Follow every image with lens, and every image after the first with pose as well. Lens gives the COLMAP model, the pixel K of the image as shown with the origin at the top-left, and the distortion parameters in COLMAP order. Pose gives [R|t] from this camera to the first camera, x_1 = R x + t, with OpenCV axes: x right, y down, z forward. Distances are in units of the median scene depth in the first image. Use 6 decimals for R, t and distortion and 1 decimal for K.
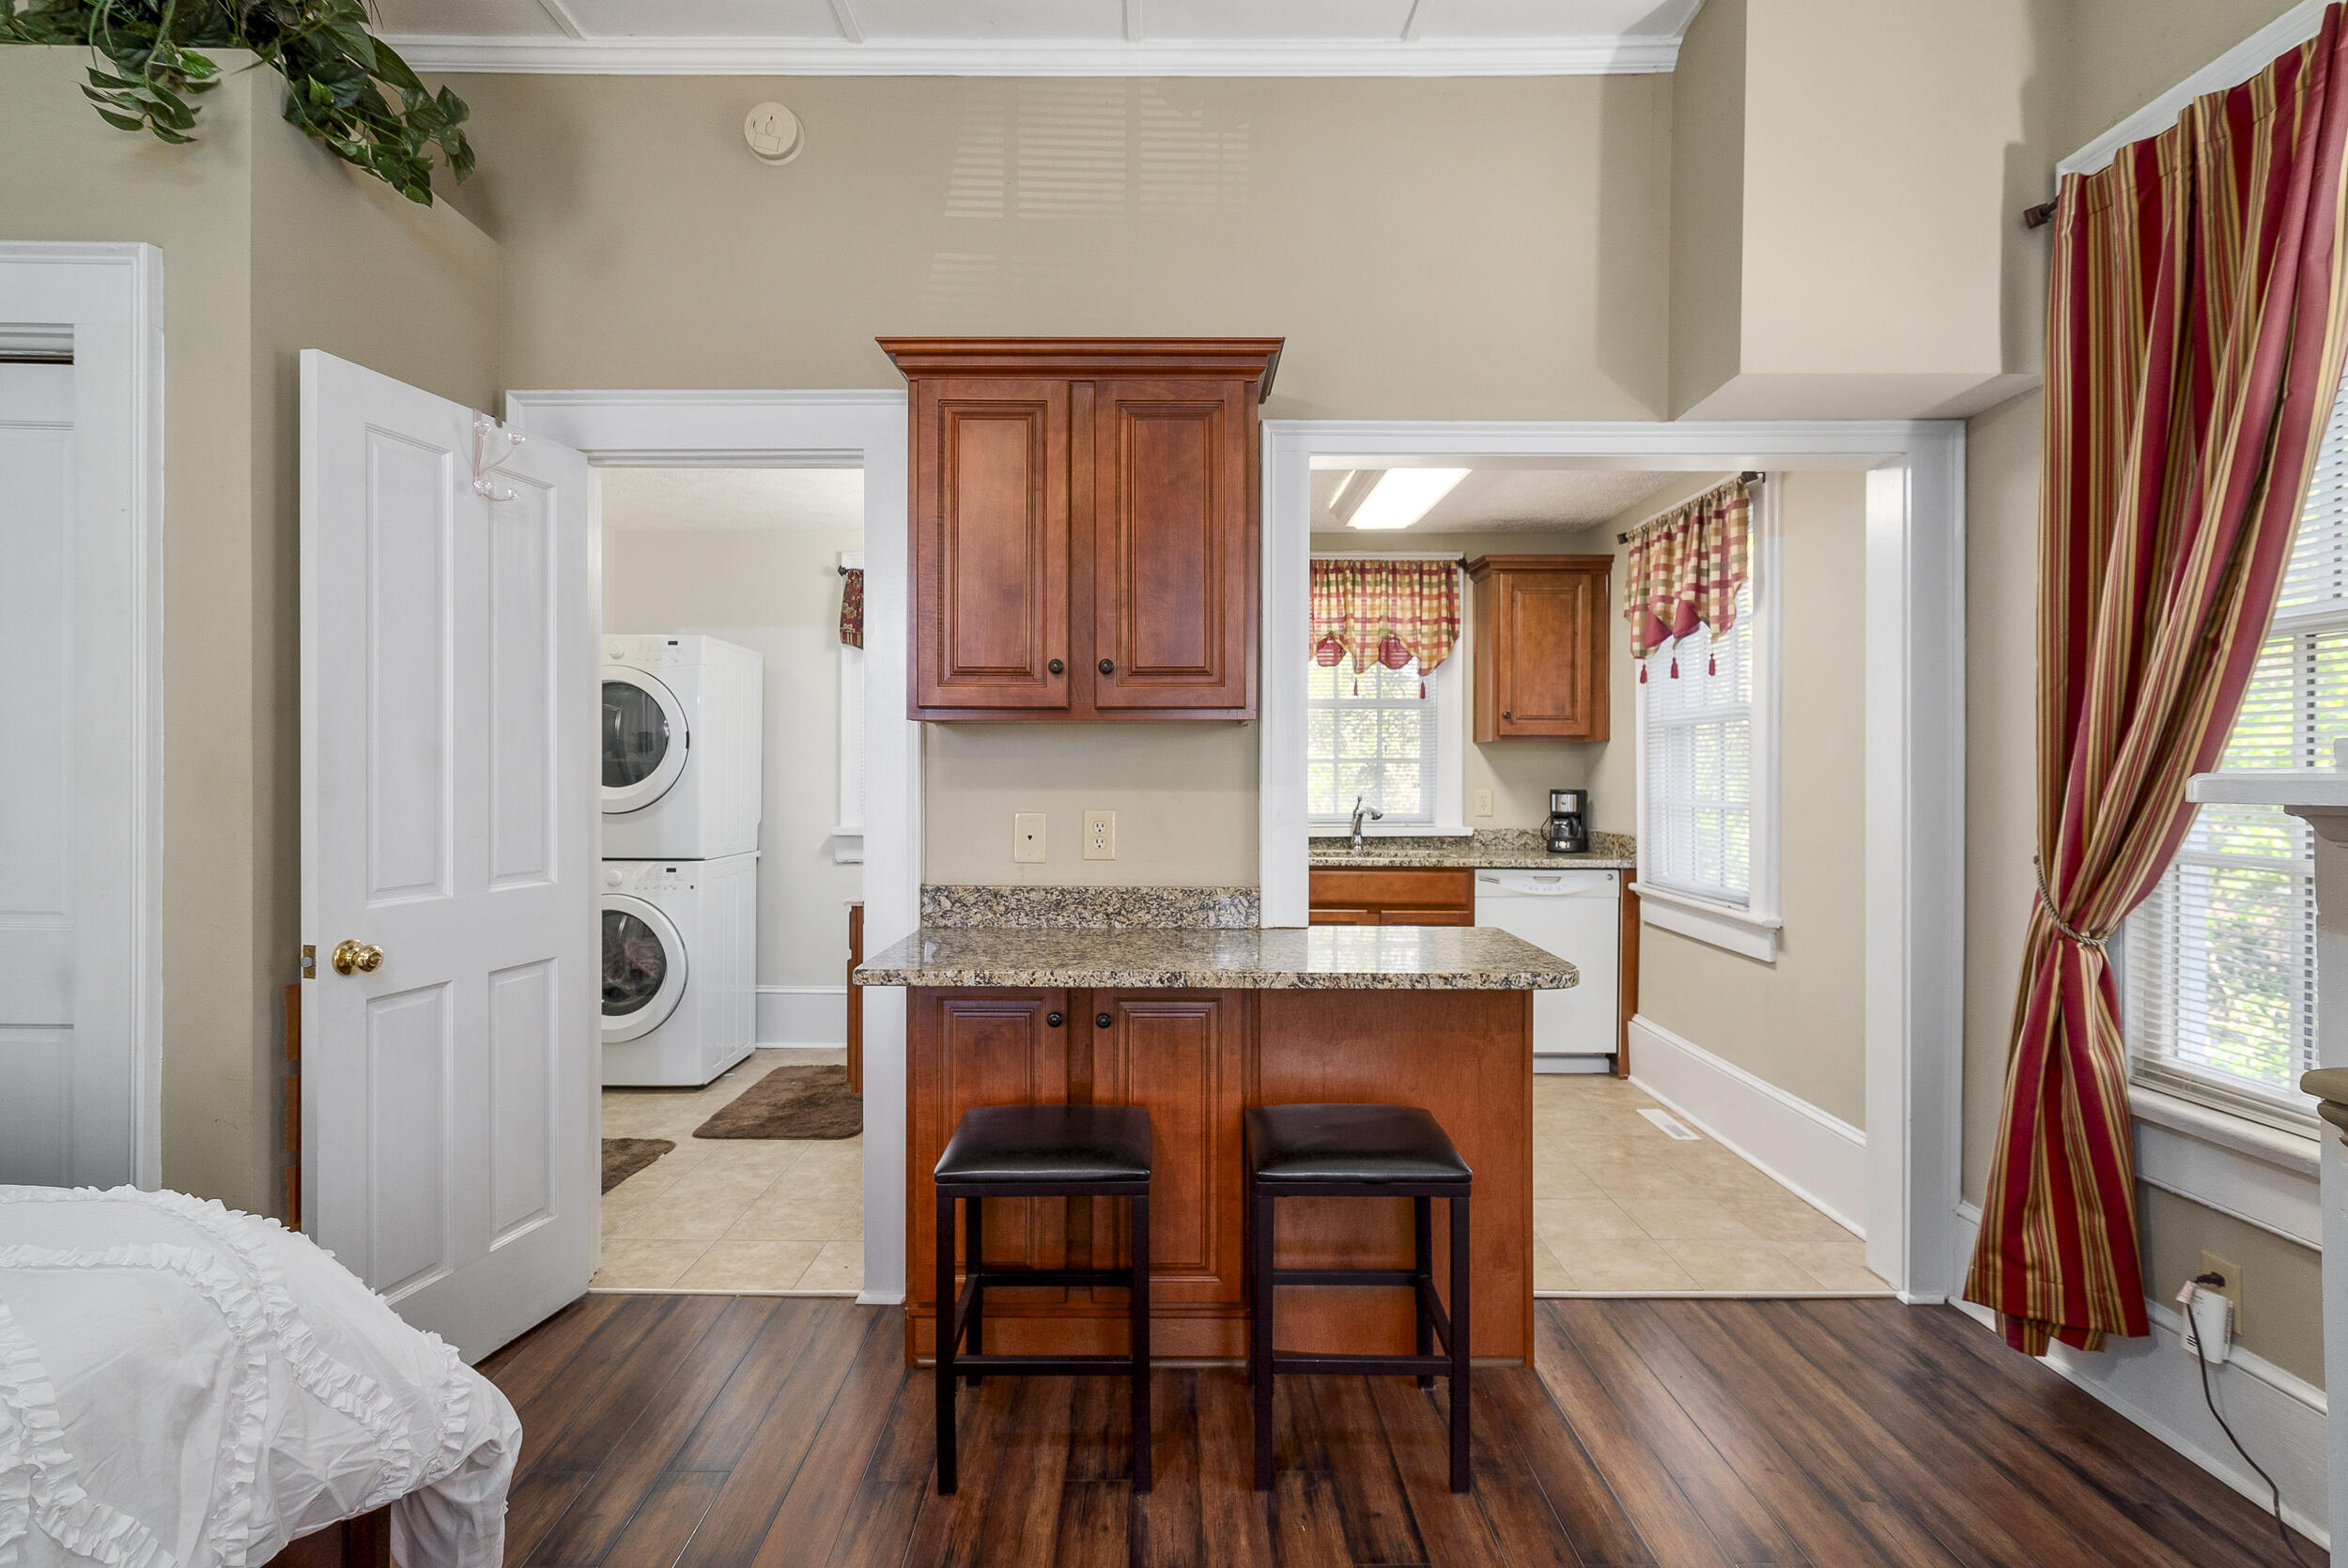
lens RADIAL K [[1132.2, 0, 1167.7], [0, 1132.2, 779.1], [0, 0, 1]] dist [-0.002820, -0.000126]
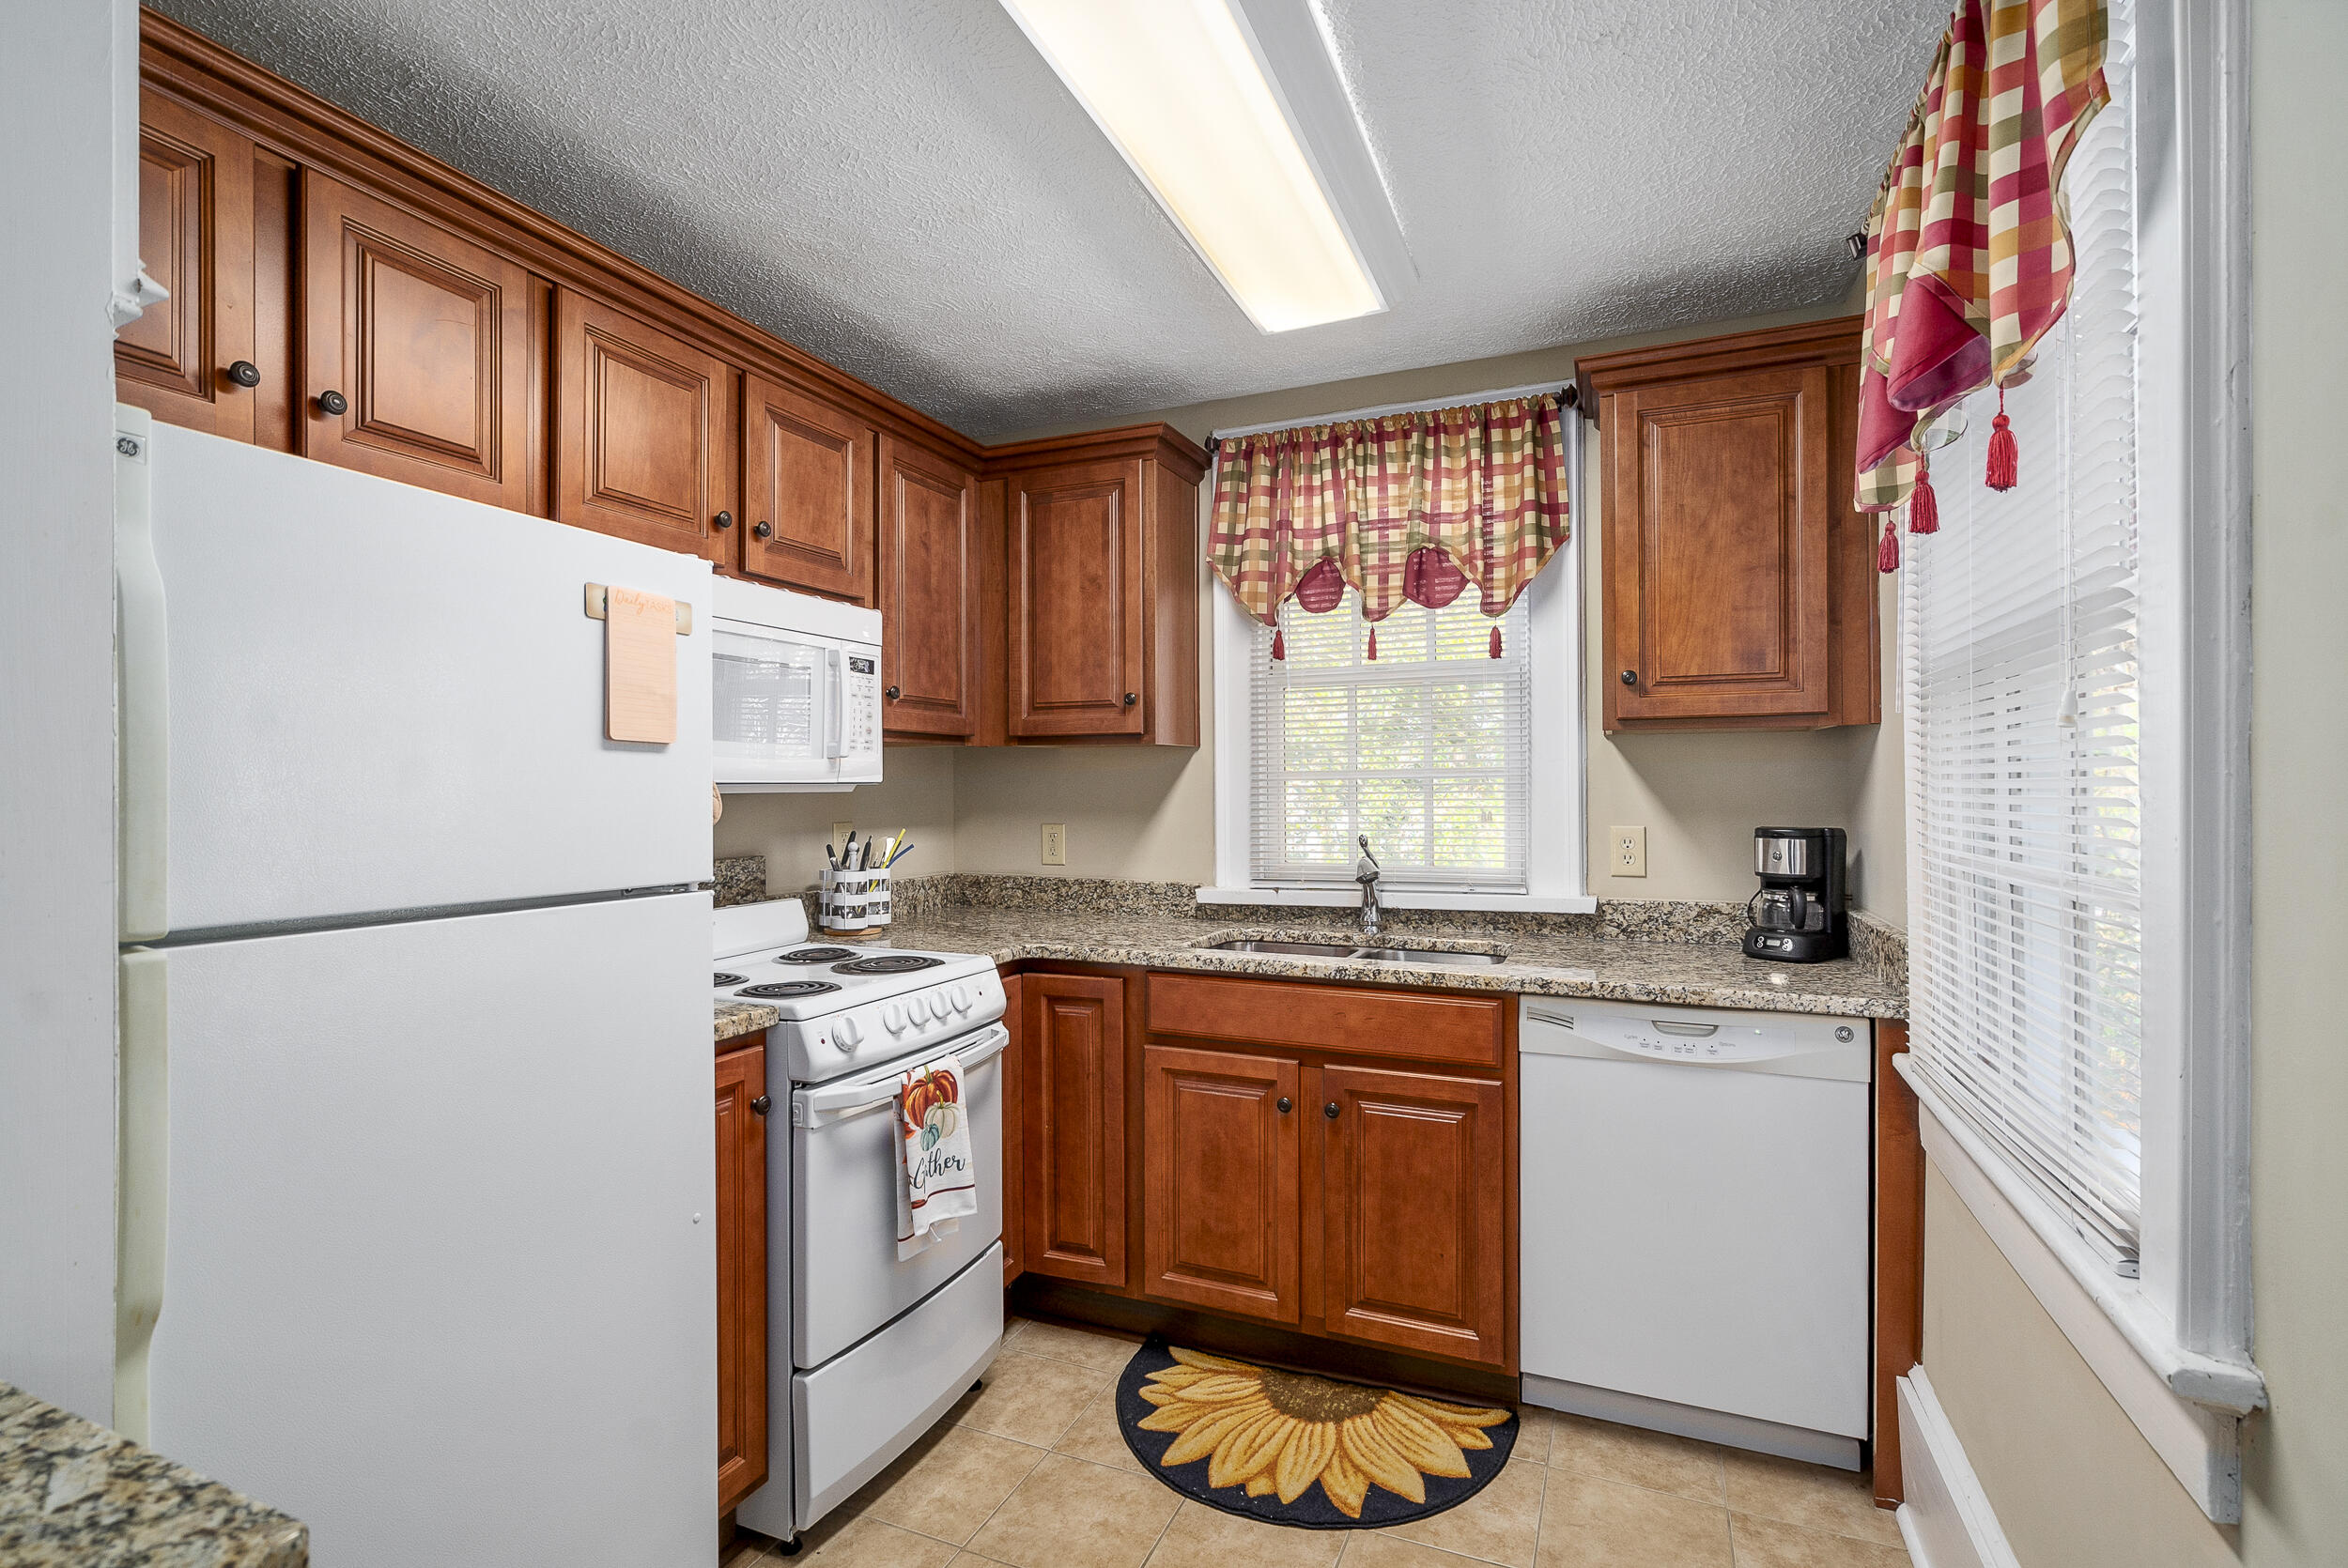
lens RADIAL K [[1065.4, 0, 1170.6], [0, 1065.4, 786.2], [0, 0, 1]] dist [-0.004572, -0.001056]
pose [[0.919003, -0.007308, -0.394184, 0.285451], [0.003710, 0.999944, -0.009887, -0.005143], [0.394234, 0.007624, 0.918978, 0.474746]]
